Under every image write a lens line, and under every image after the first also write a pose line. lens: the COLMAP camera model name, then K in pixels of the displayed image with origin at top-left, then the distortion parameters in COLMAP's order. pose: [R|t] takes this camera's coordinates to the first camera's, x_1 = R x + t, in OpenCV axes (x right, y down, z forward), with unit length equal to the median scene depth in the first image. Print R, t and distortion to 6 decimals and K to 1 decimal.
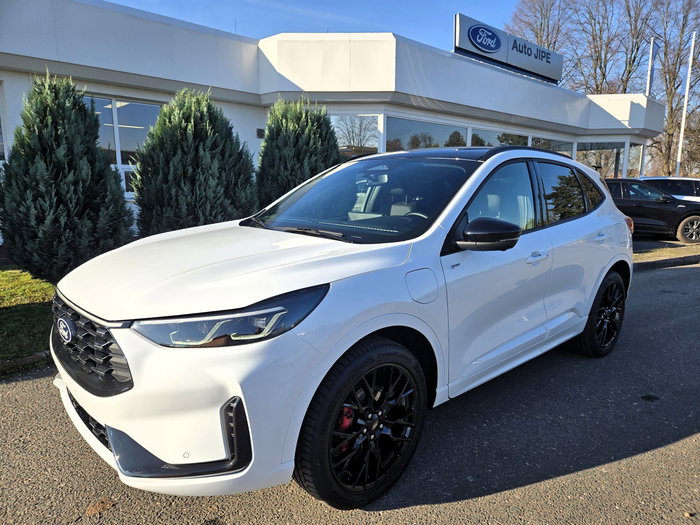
lens RADIAL K [[462.2, 0, 353.3], [0, 462.2, 260.4], [0, 0, 1]] dist [0.077909, -0.061327]
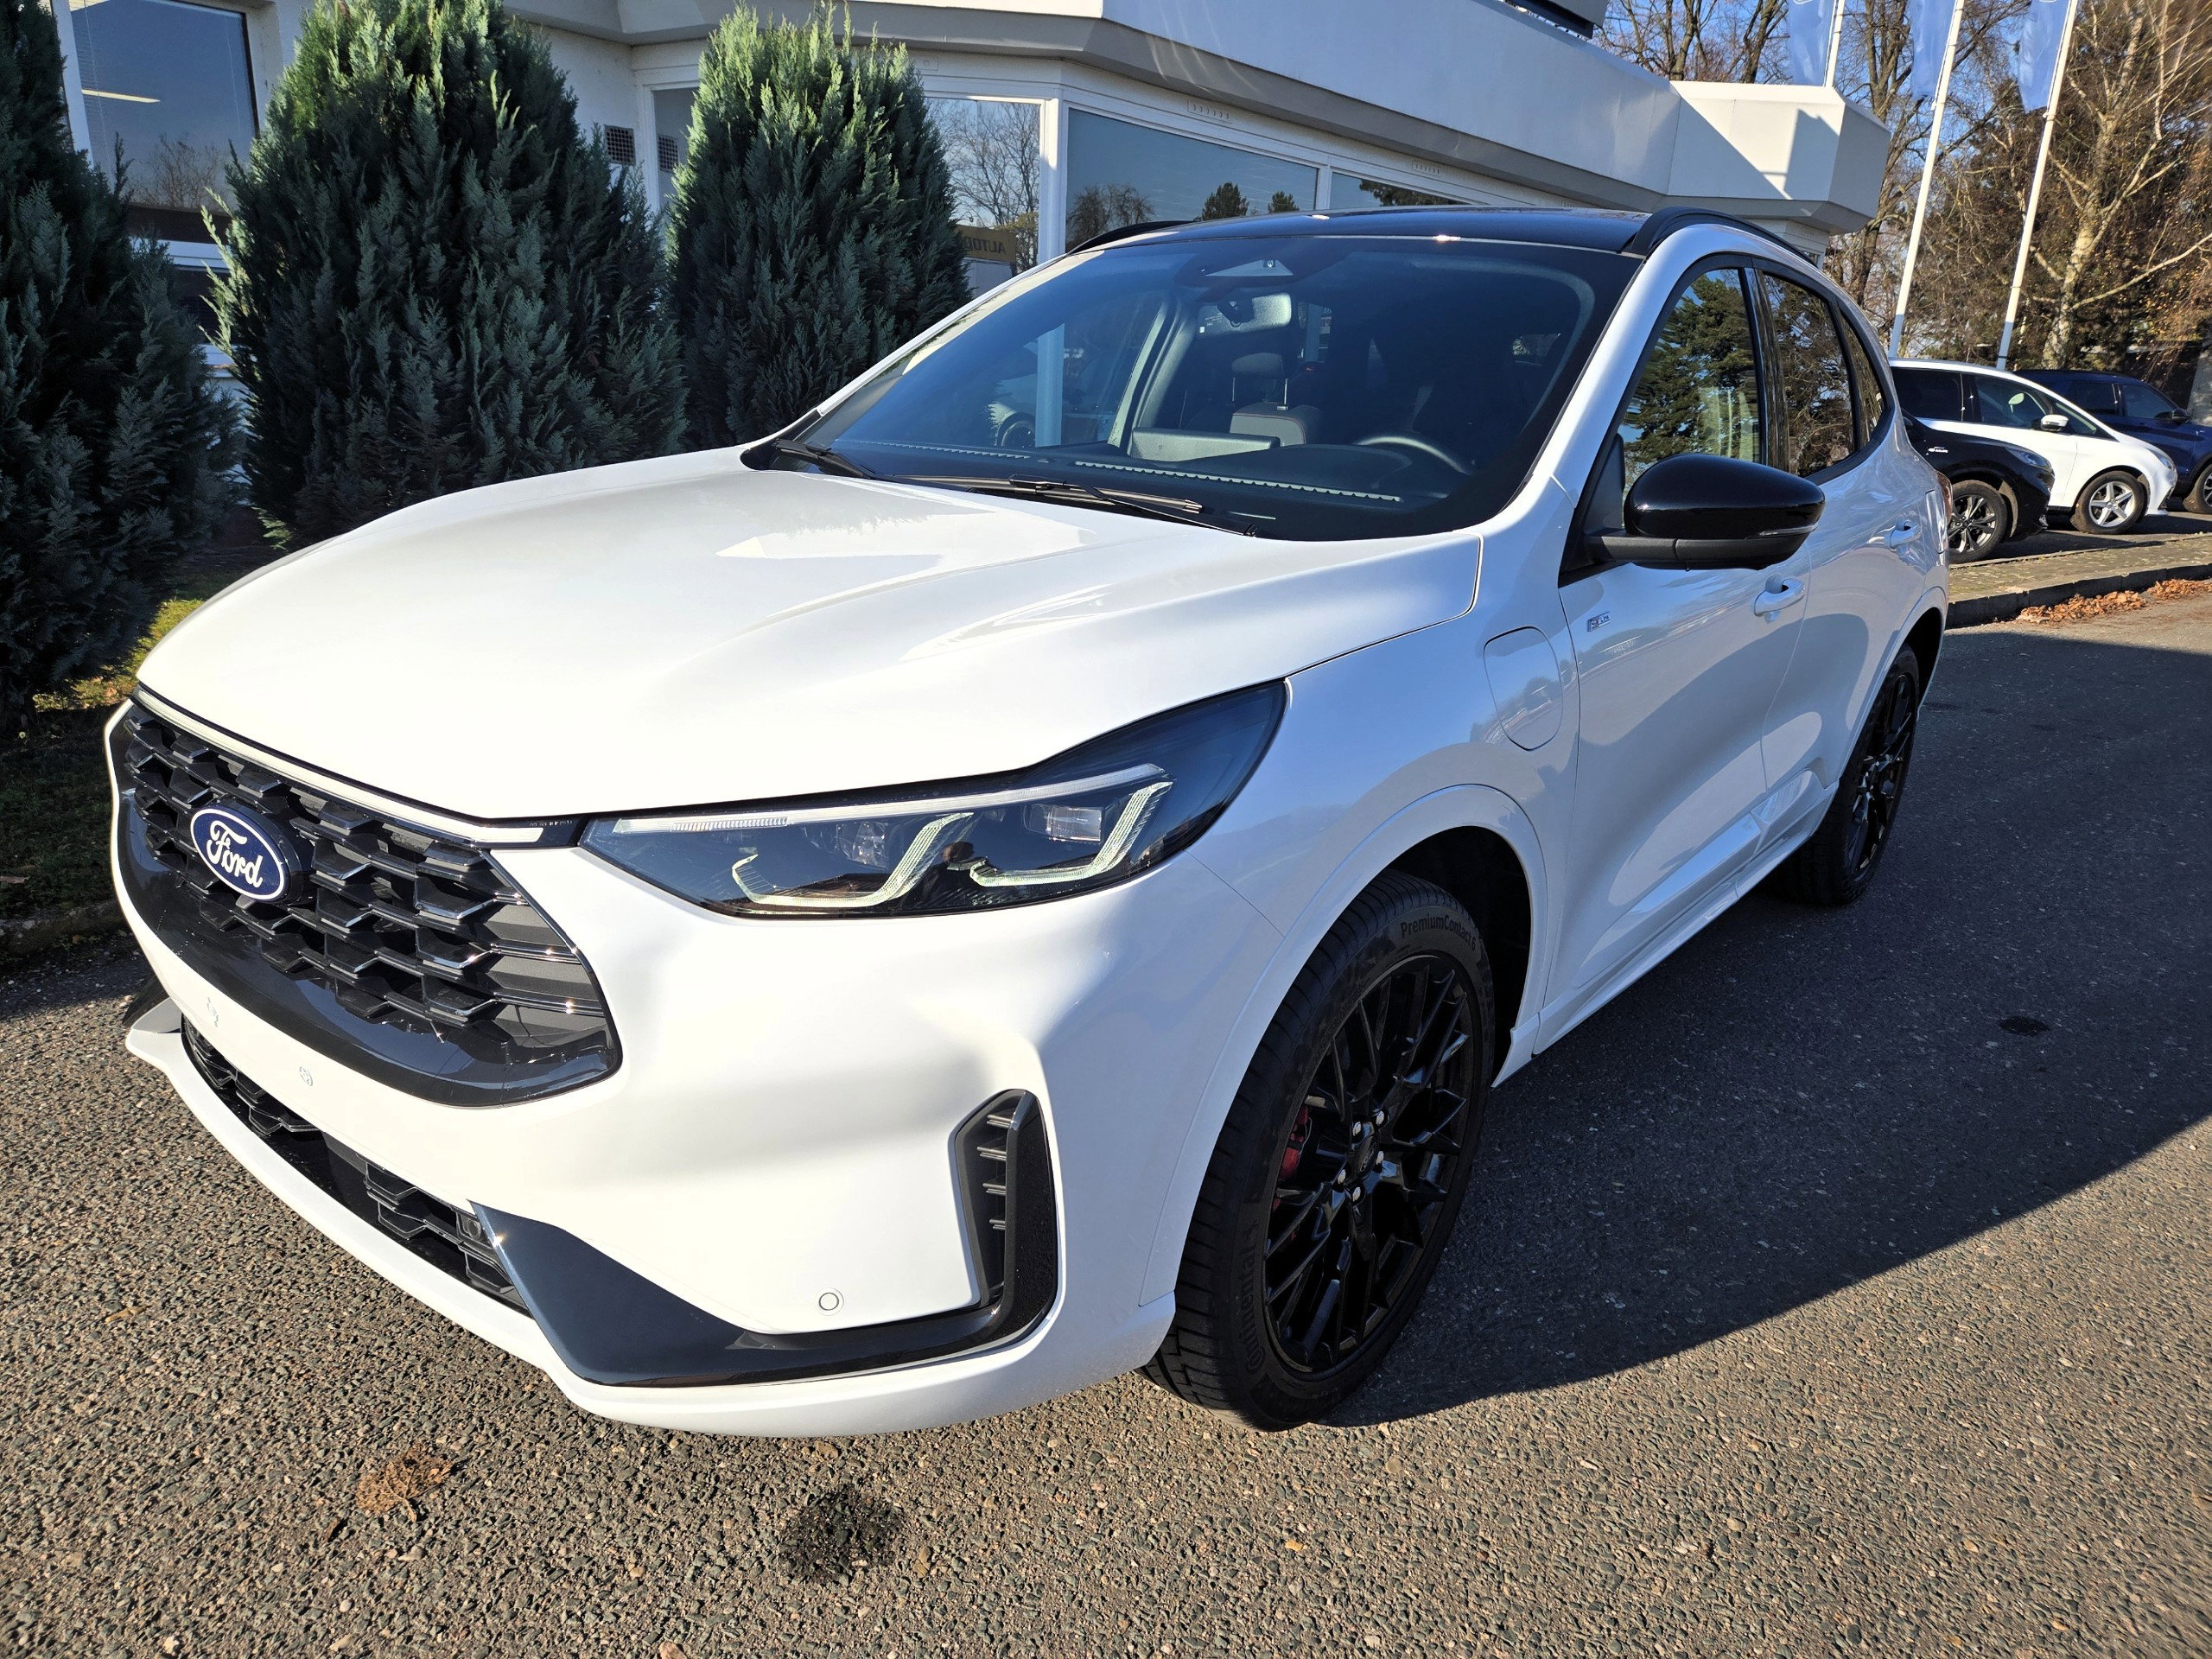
lens RADIAL K [[1458.6, 0, 1107.6], [0, 1458.6, 812.4], [0, 0, 1]] dist [0.075067, -0.055824]
pose [[0.989175, -0.010131, 0.146390, -0.080092], [-0.010047, 0.990597, 0.136445, 0.002986], [-0.146396, -0.136439, 0.979772, 0.043194]]
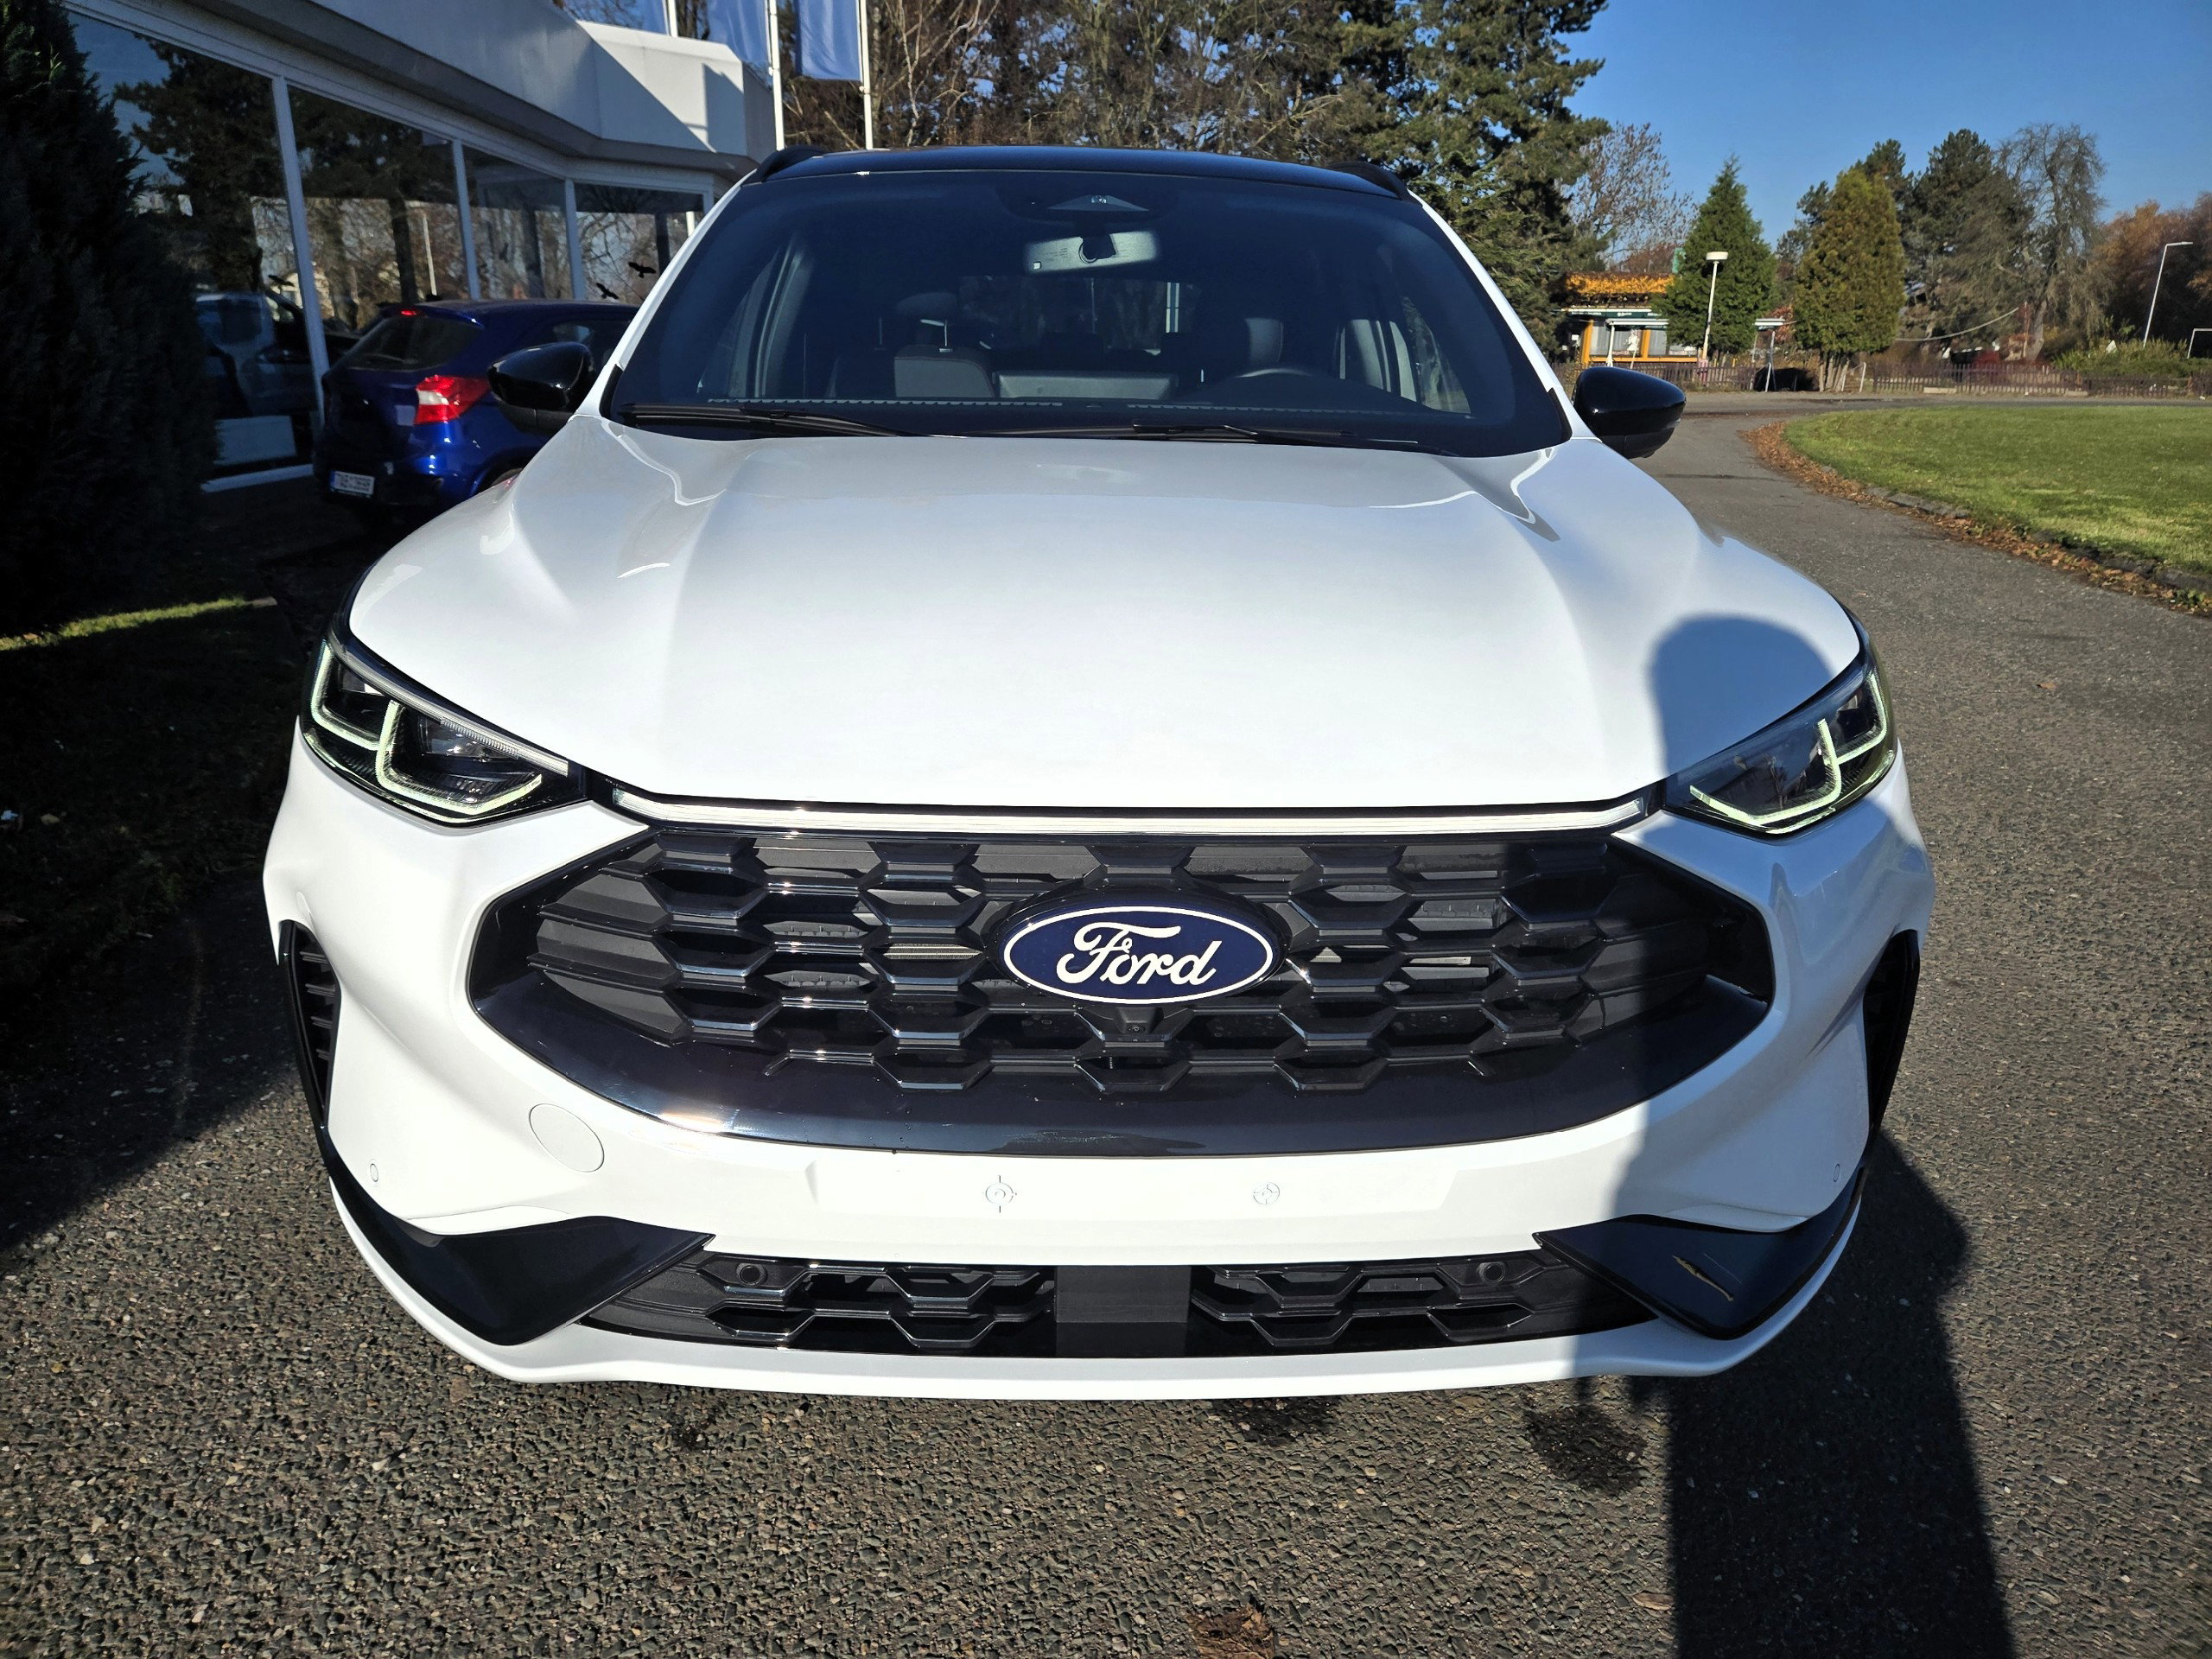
lens RADIAL K [[1458.6, 0, 1107.6], [0, 1458.6, 812.4], [0, 0, 1]] dist [0.075067, -0.055824]
pose [[0.650129, -0.228041, 0.724796, -0.321746], [0.112863, 0.972301, 0.204676, -0.011859], [-0.751395, -0.051263, 0.657859, 0.186013]]
